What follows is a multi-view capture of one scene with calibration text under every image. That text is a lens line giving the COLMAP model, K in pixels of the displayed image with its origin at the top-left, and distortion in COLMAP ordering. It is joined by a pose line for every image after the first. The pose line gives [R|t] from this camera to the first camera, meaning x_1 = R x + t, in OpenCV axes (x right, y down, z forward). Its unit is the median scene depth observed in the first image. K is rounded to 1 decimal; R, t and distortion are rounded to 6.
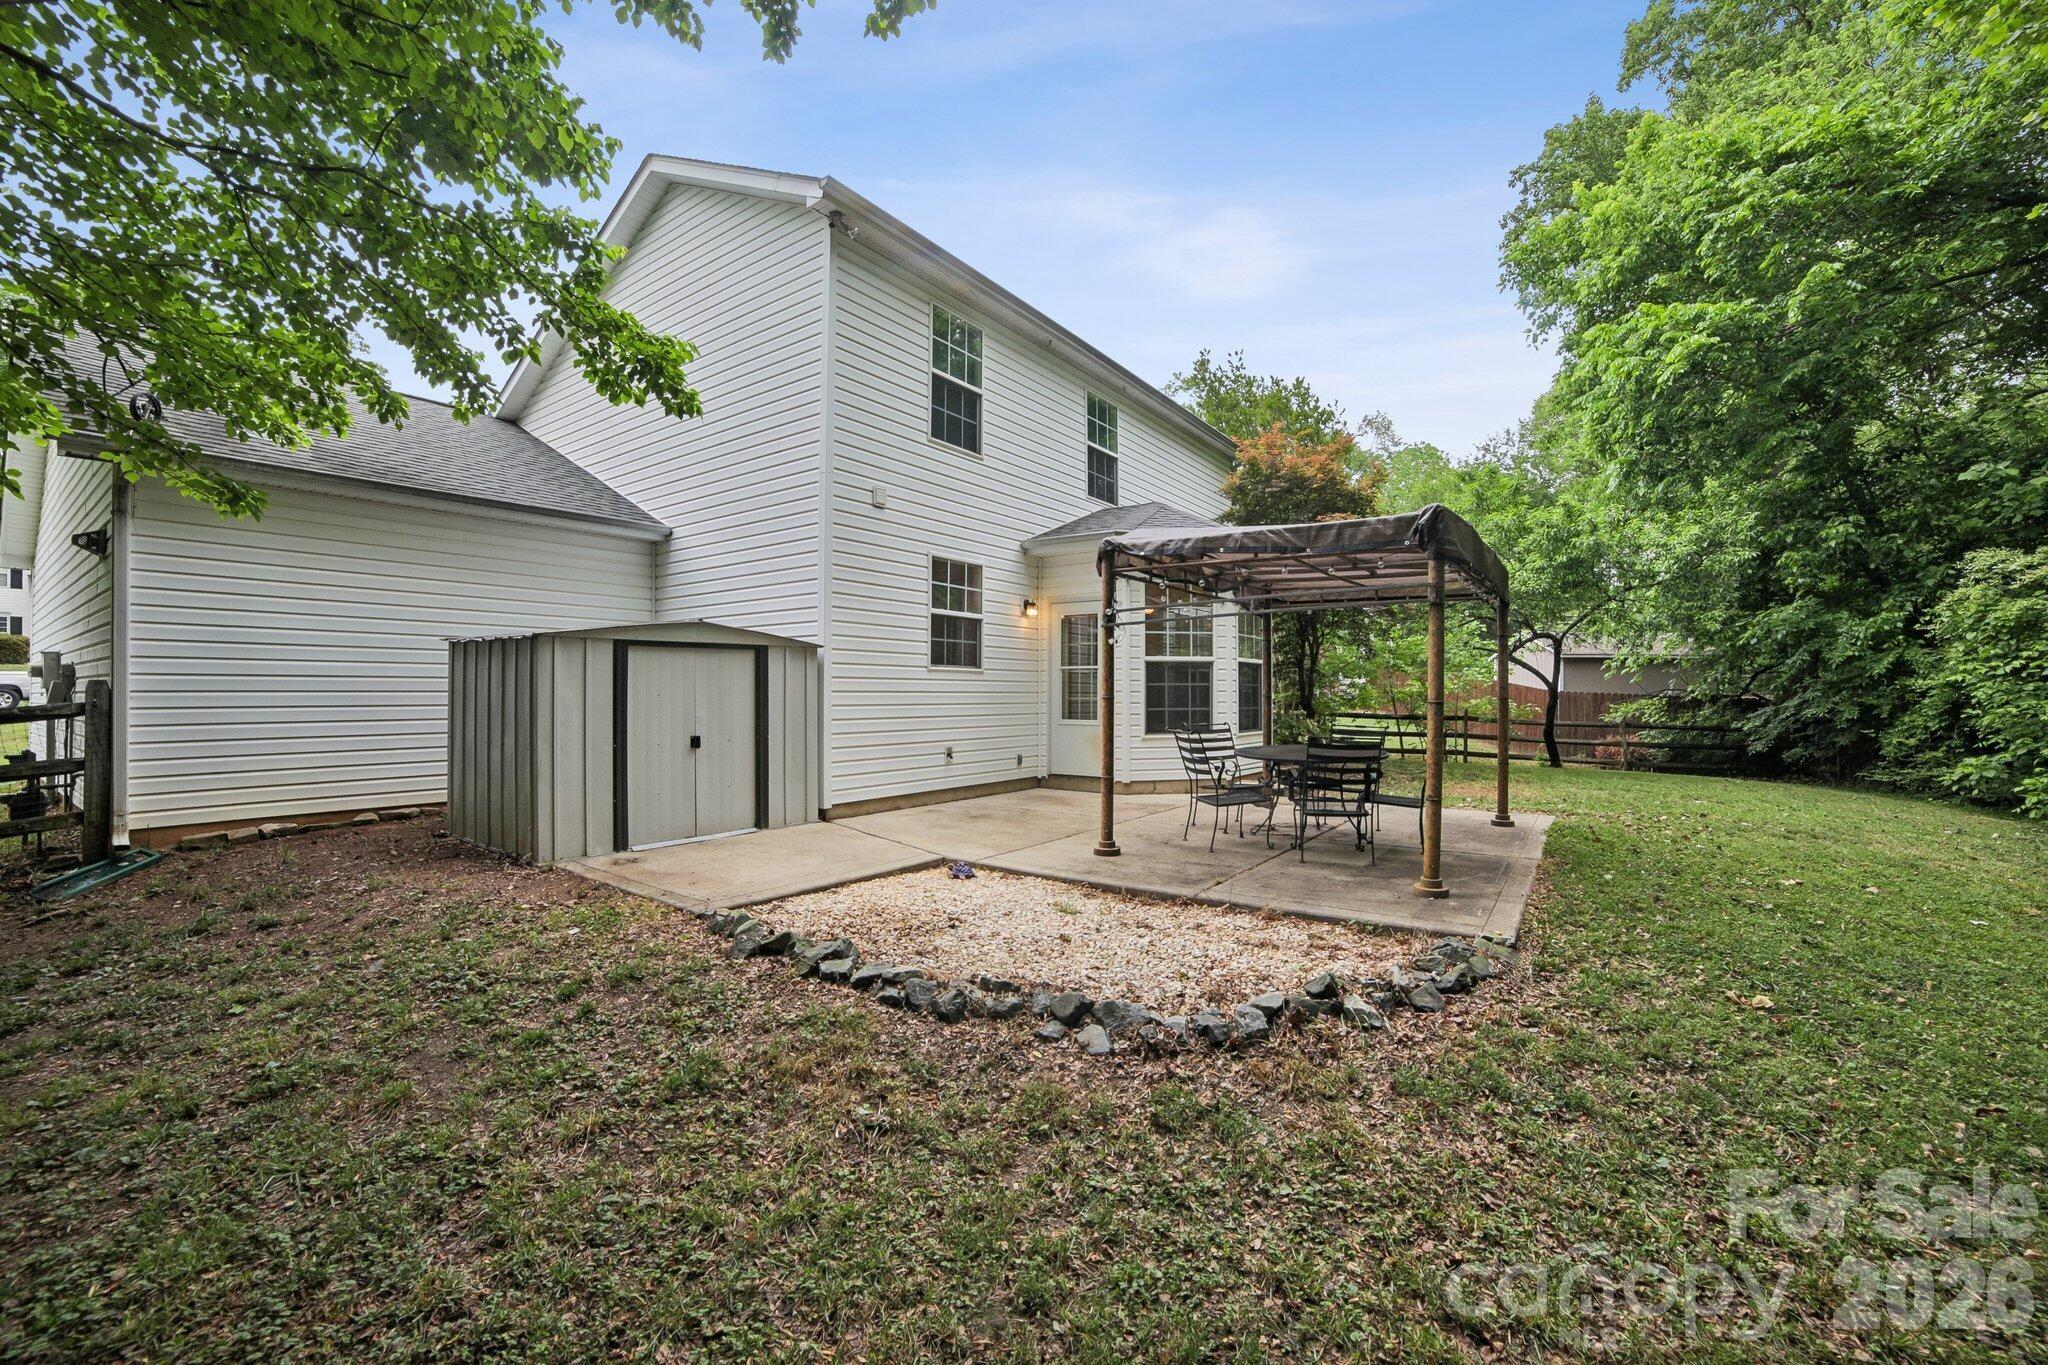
lens RADIAL K [[851.0, 0, 1035.2], [0, 851.0, 669.8], [0, 0, 1]] dist [-0.082175, 0.028401]
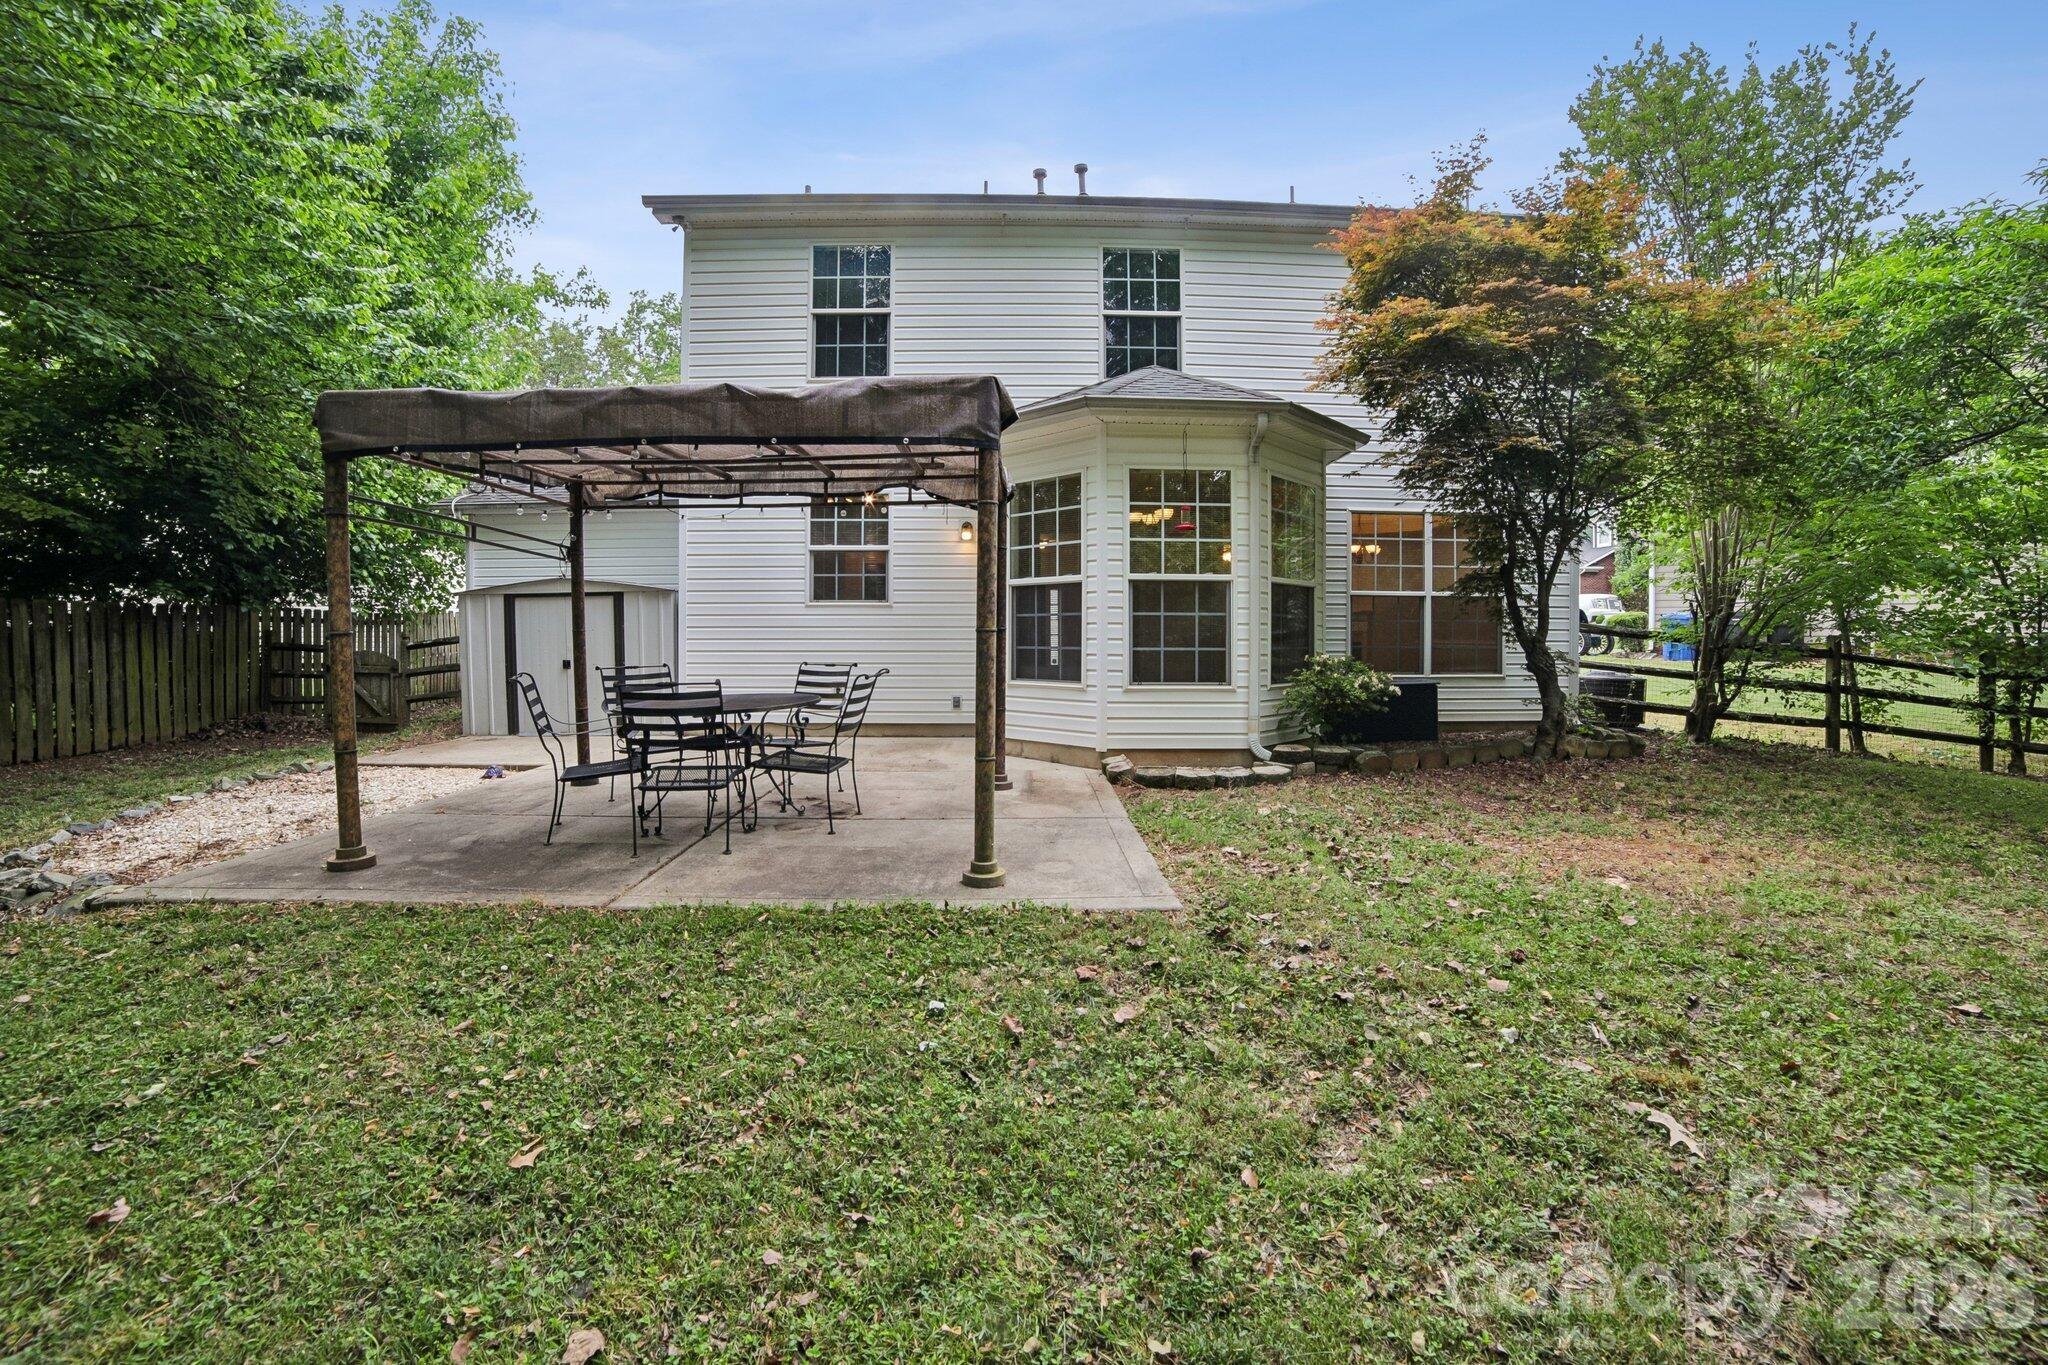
lens RADIAL K [[851.0, 0, 1035.2], [0, 851.0, 669.8], [0, 0, 1]] dist [-0.082175, 0.028401]
pose [[0.582147, 0.035141, -0.812324, 0.863419], [0.023080, 0.997949, 0.059711, 0.023140], [0.812756, -0.053509, 0.580142, 0.603097]]
